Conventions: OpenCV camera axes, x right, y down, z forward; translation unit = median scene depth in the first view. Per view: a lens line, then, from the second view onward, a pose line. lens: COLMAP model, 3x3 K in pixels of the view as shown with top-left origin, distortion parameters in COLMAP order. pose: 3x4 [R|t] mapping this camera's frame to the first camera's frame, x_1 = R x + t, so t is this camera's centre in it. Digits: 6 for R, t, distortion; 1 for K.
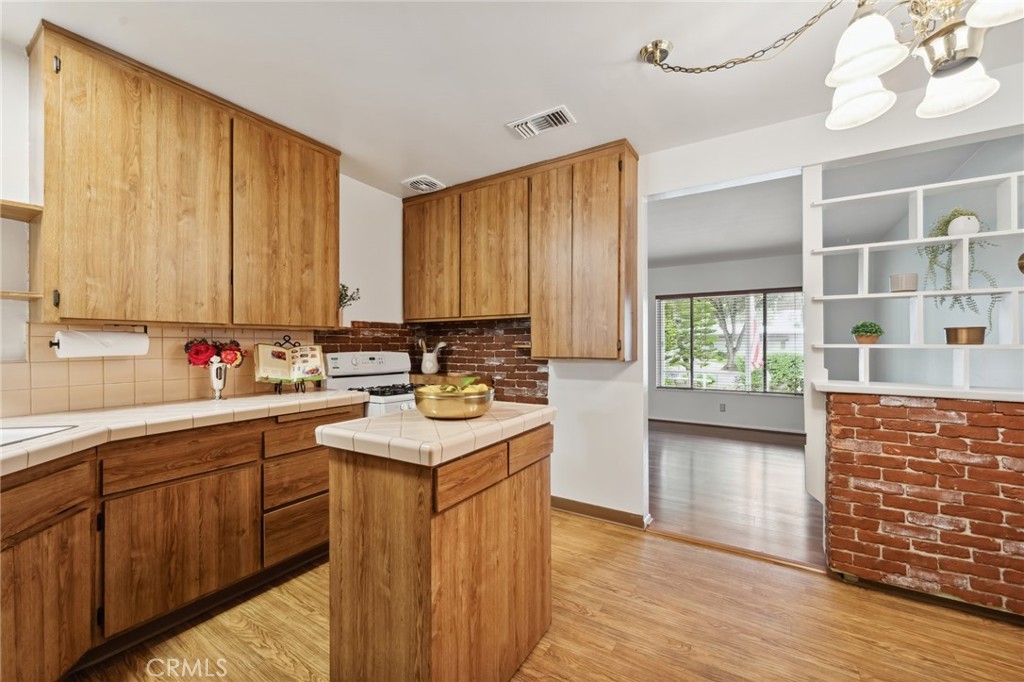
lens RADIAL K [[407.1, 0, 504.3], [0, 407.1, 344.8], [0, 0, 1]] dist [0.000678, -0.000254]
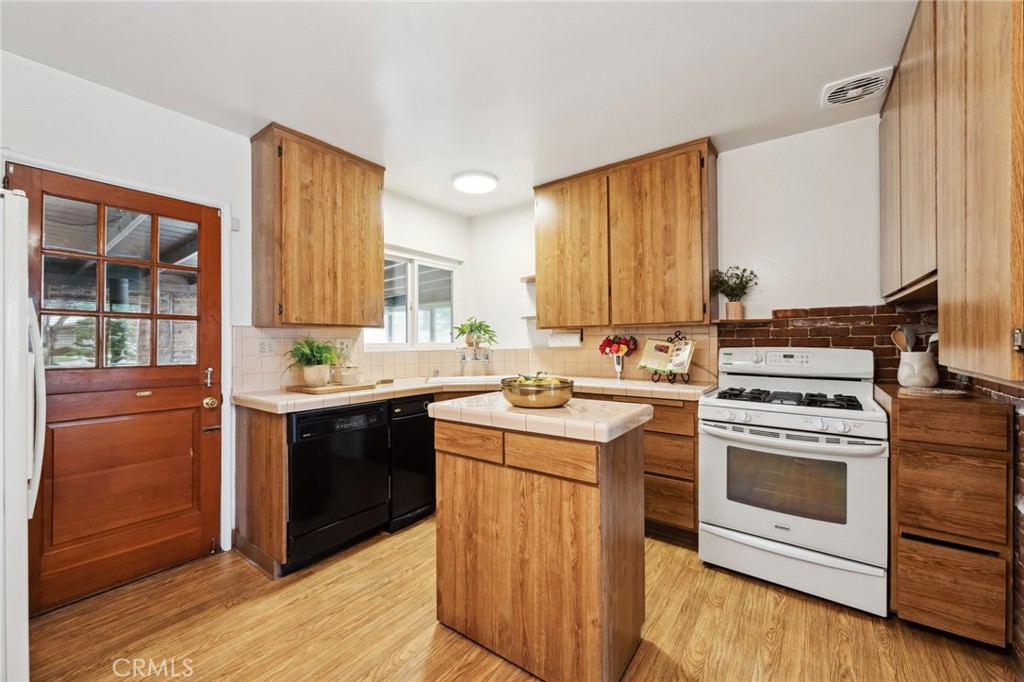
lens RADIAL K [[405.7, 0, 503.7], [0, 405.7, 341.9], [0, 0, 1]] dist [0.000386, -0.000087]
pose [[-0.078025, 0.003966, -0.996944, 0.625738], [0.007359, 0.999967, 0.003402, -0.000635], [0.996924, -0.007071, -0.078052, 0.635862]]
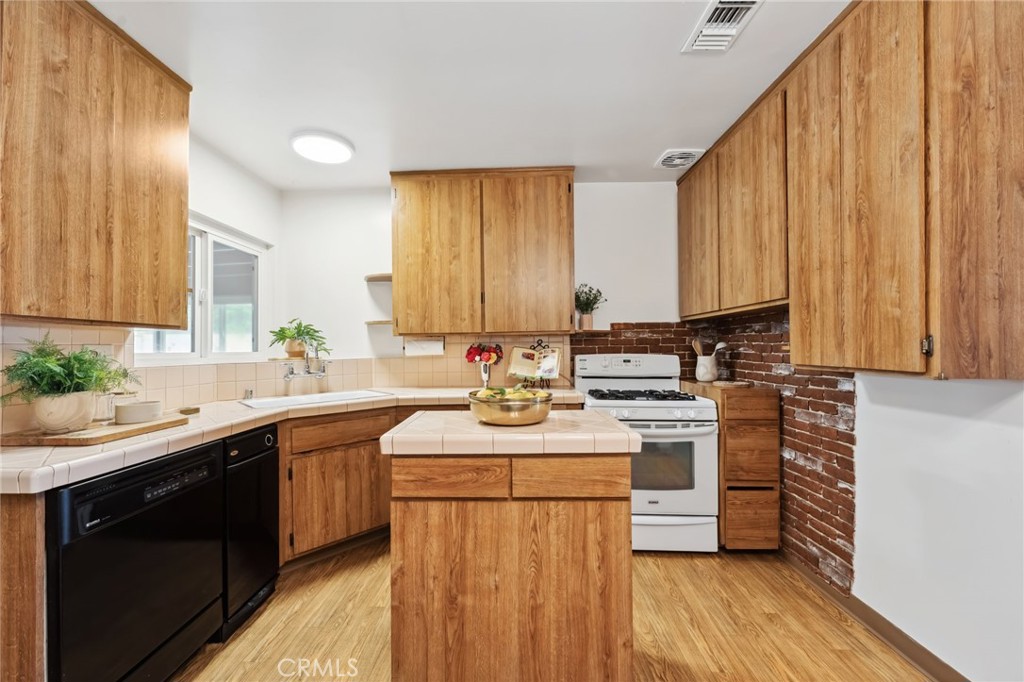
lens RADIAL K [[407.1, 0, 504.3], [0, 407.1, 344.8], [0, 0, 1]] dist [0.000678, -0.000254]
pose [[0.511032, -0.009649, -0.859507, 0.446247], [0.008116, 0.999947, -0.006400, -0.000840], [0.859523, -0.003705, 0.511083, 0.316836]]
